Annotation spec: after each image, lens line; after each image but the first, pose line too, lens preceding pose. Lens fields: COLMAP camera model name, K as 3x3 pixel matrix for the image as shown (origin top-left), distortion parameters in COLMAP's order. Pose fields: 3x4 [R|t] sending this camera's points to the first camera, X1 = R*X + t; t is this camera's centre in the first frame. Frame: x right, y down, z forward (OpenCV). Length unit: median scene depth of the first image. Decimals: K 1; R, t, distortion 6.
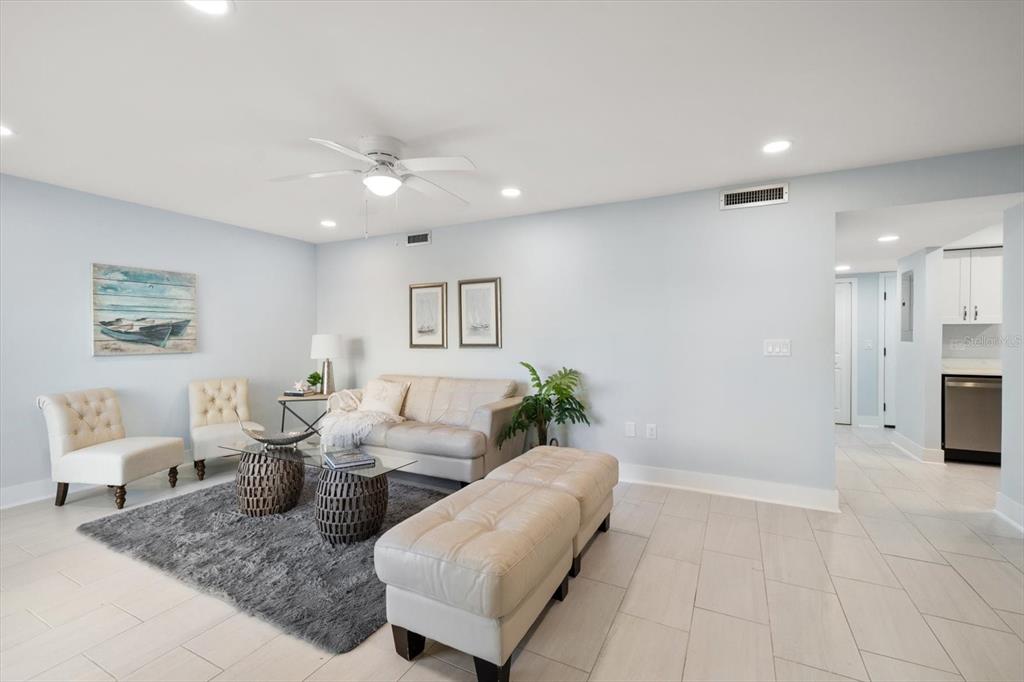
lens RADIAL K [[437.9, 0, 510.1], [0, 437.9, 337.7], [0, 0, 1]] dist [-0.000341, 0.000229]
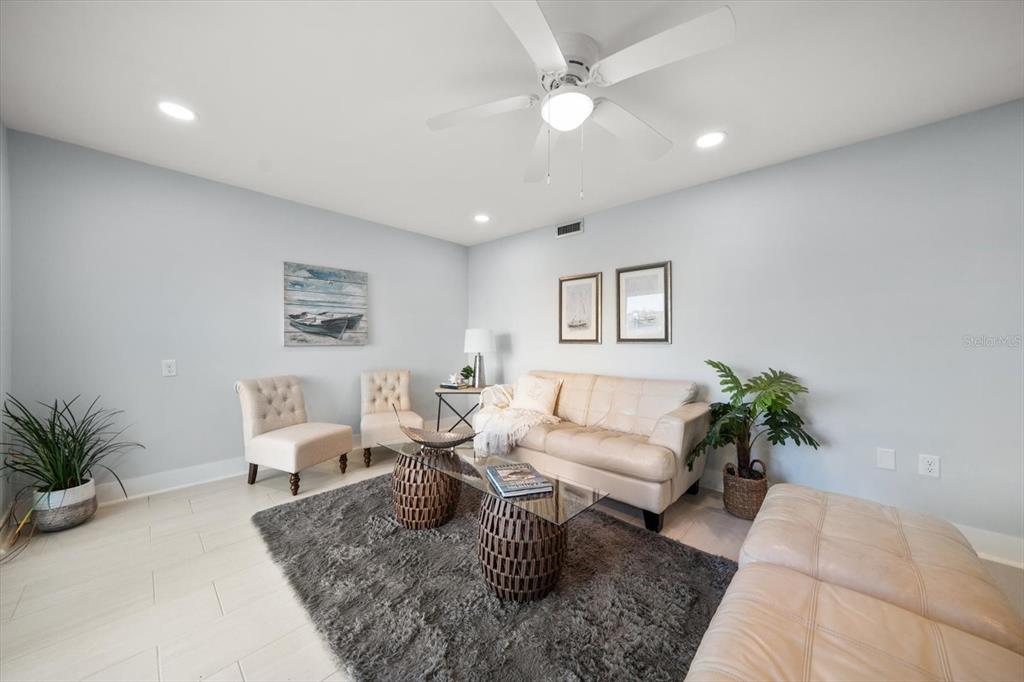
lens RADIAL K [[354.0, 0, 510.6], [0, 354.0, 337.0], [0, 0, 1]] dist [-0.000837, -0.000044]
pose [[0.961851, 0.004350, -0.273540, -0.156462], [-0.006780, 0.999945, -0.007942, 0.021856], [0.273490, 0.009493, 0.961828, 0.292475]]
